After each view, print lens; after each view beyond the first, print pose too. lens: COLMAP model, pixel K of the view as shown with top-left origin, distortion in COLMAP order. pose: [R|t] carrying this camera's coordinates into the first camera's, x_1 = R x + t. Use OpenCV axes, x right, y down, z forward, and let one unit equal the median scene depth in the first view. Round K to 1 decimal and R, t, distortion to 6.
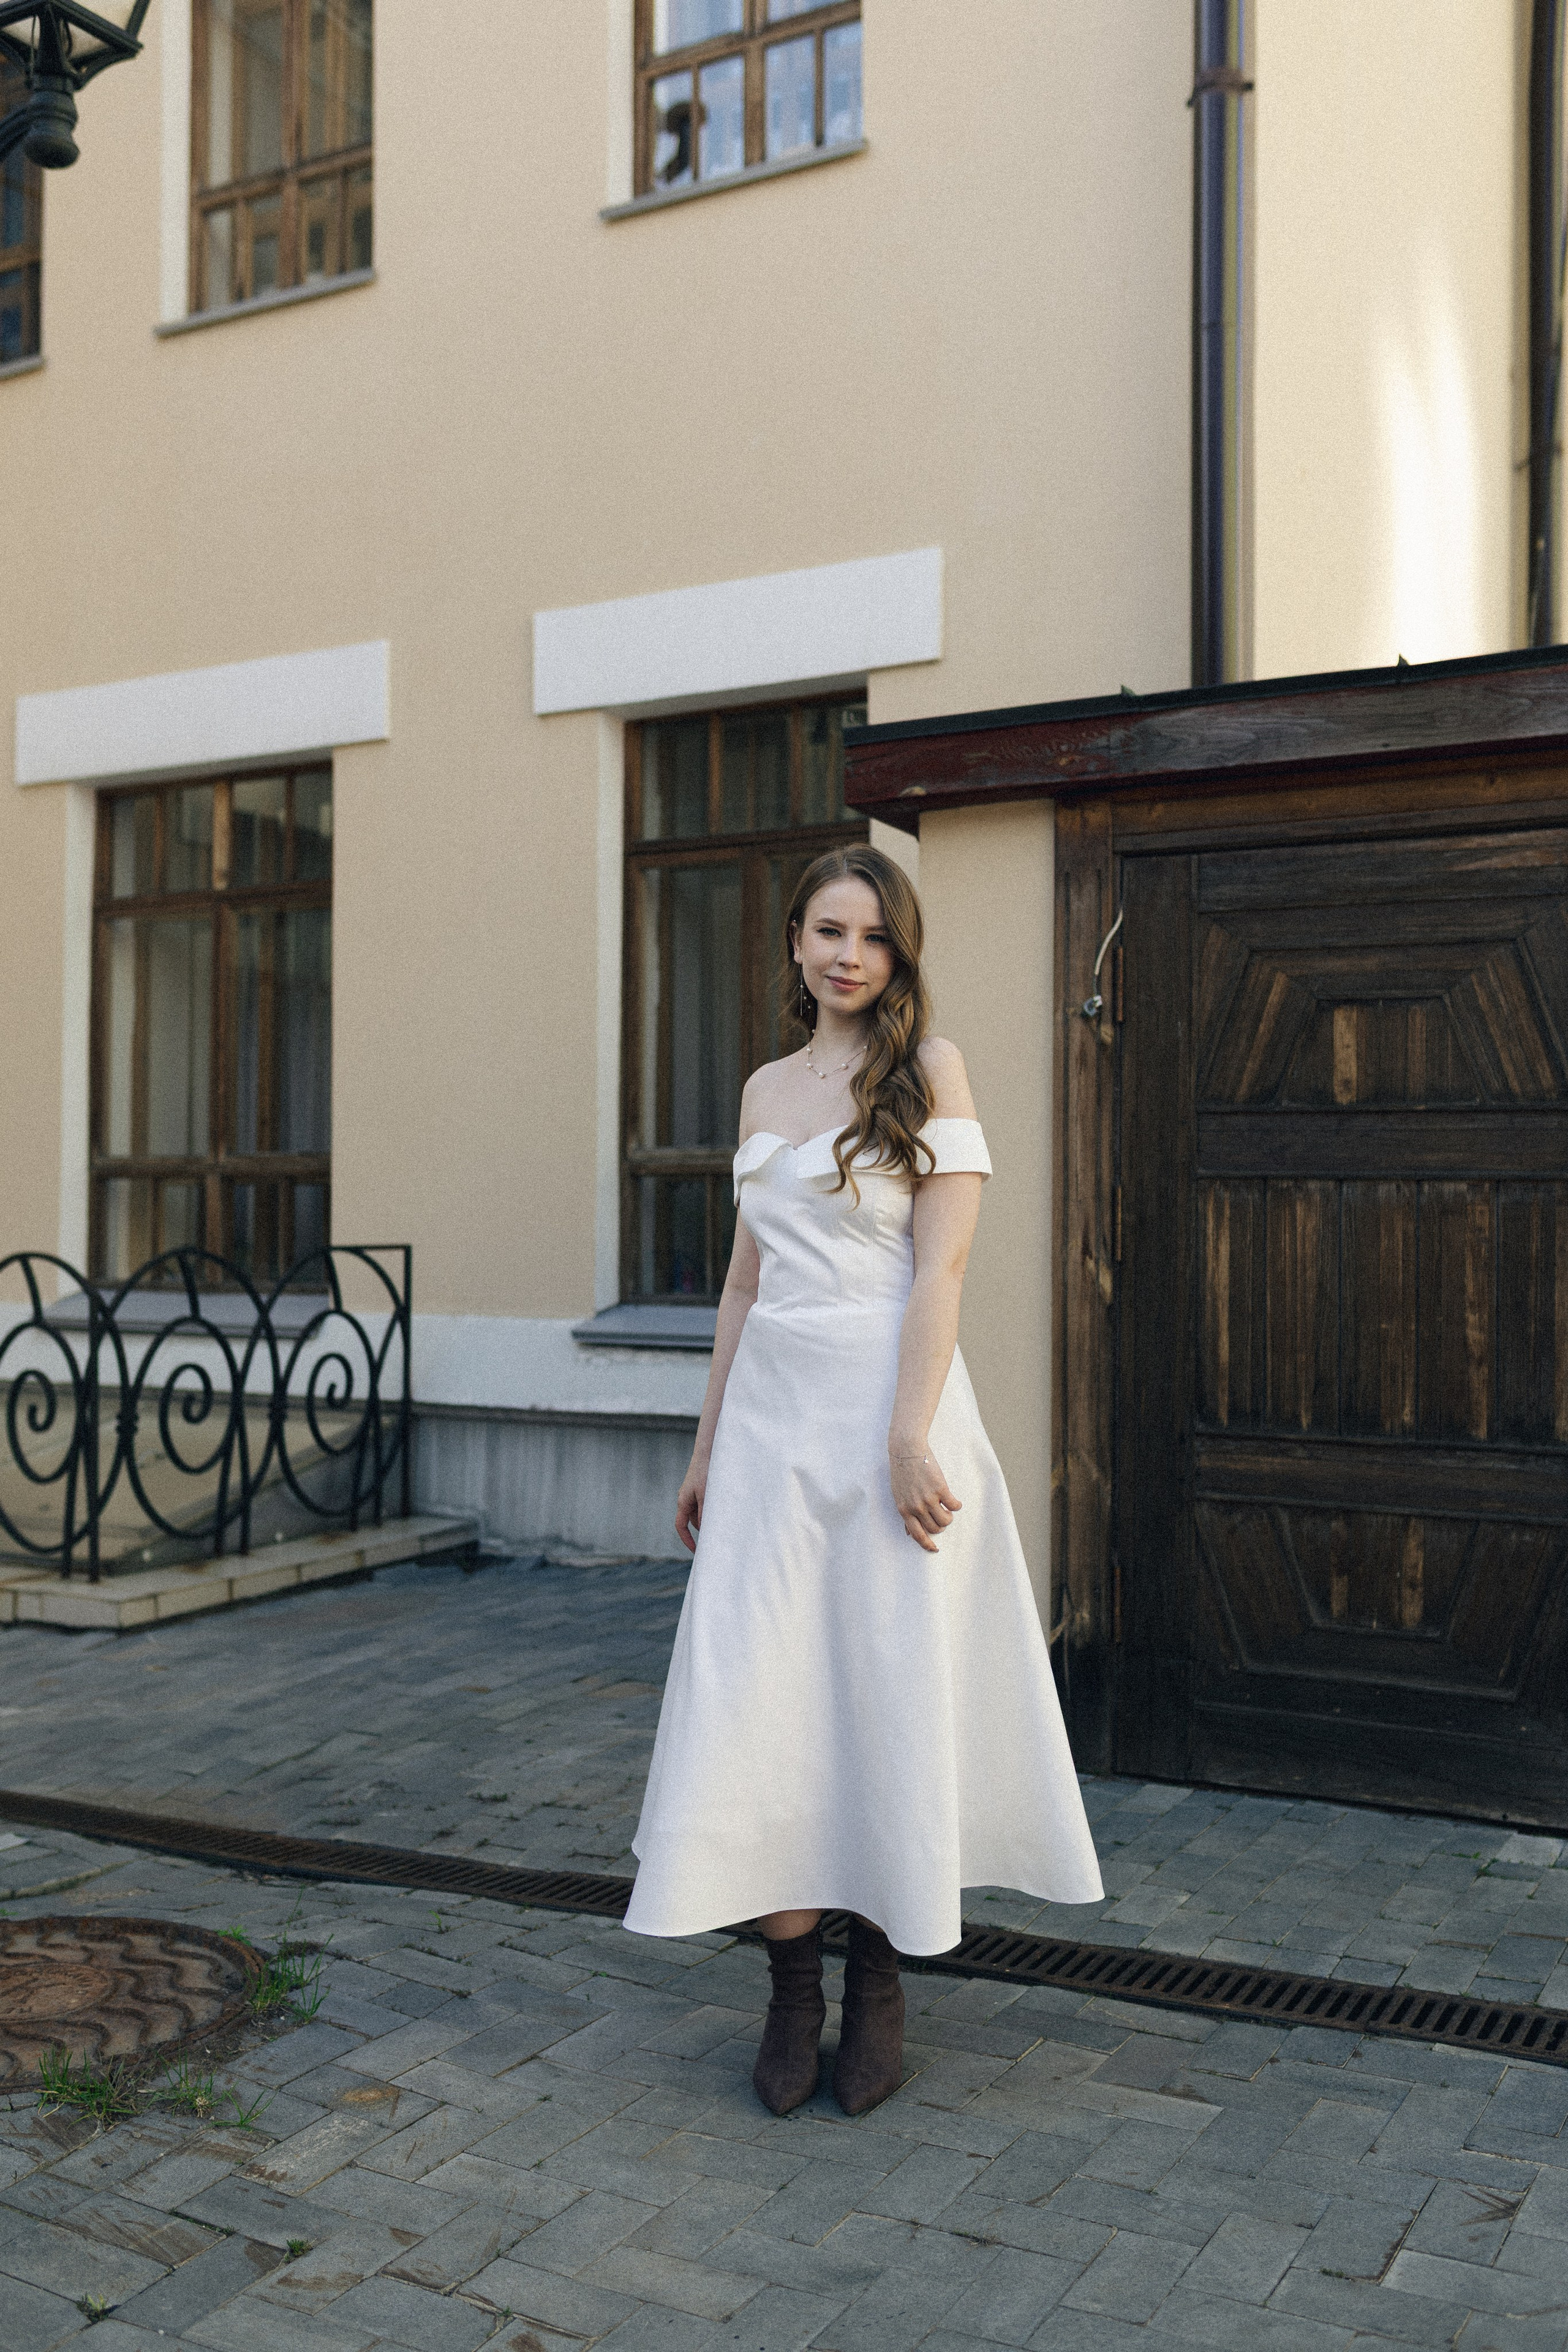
lens RADIAL K [[2233.1, 0, 784.8], [0, 2233.1, 1149.0], [0, 0, 1]] dist [0.003980, -0.005771]
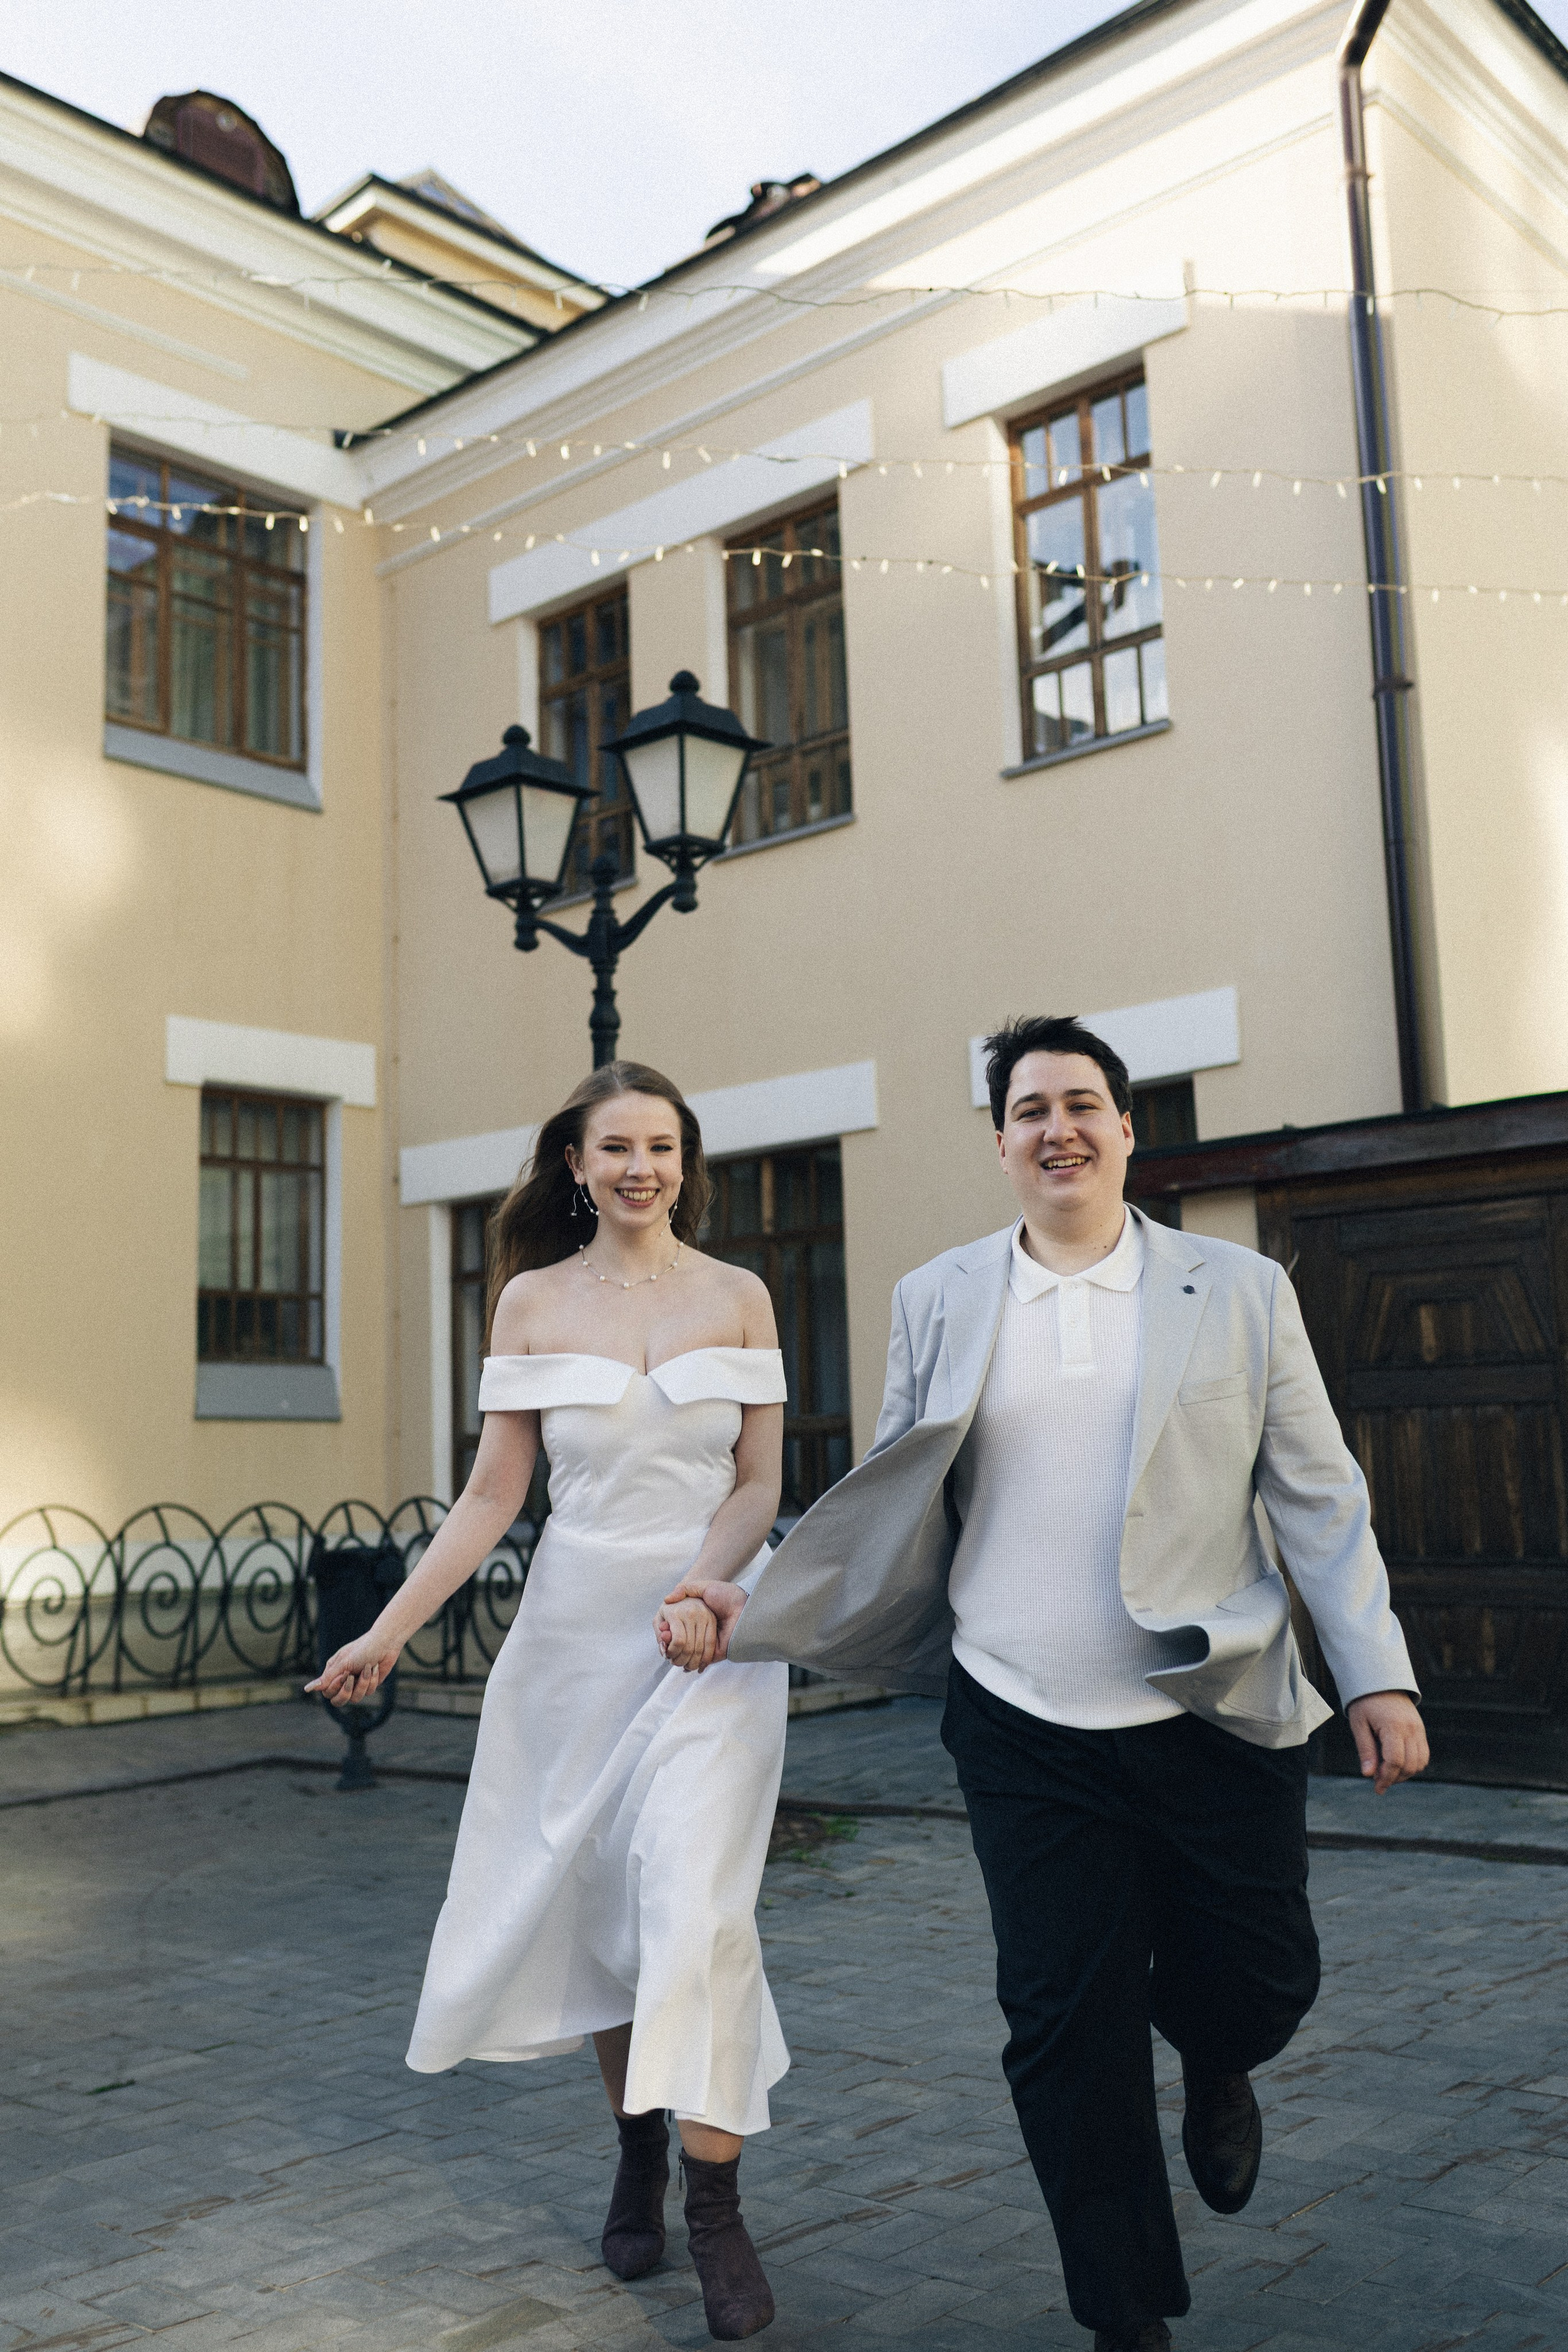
lens RADIAL K [[2233.1, 0, 784.8], [0, 2233.1, 1149.0], [0, 0, 1]] dist [0.003980, -0.005771]
pose [[0.972096, -0.065738, -0.225184, 0.164353], [0.039900, 0.992279, -0.117433, -0.000682], [0.231165, 0.105172, 0.967213, -0.761496]]
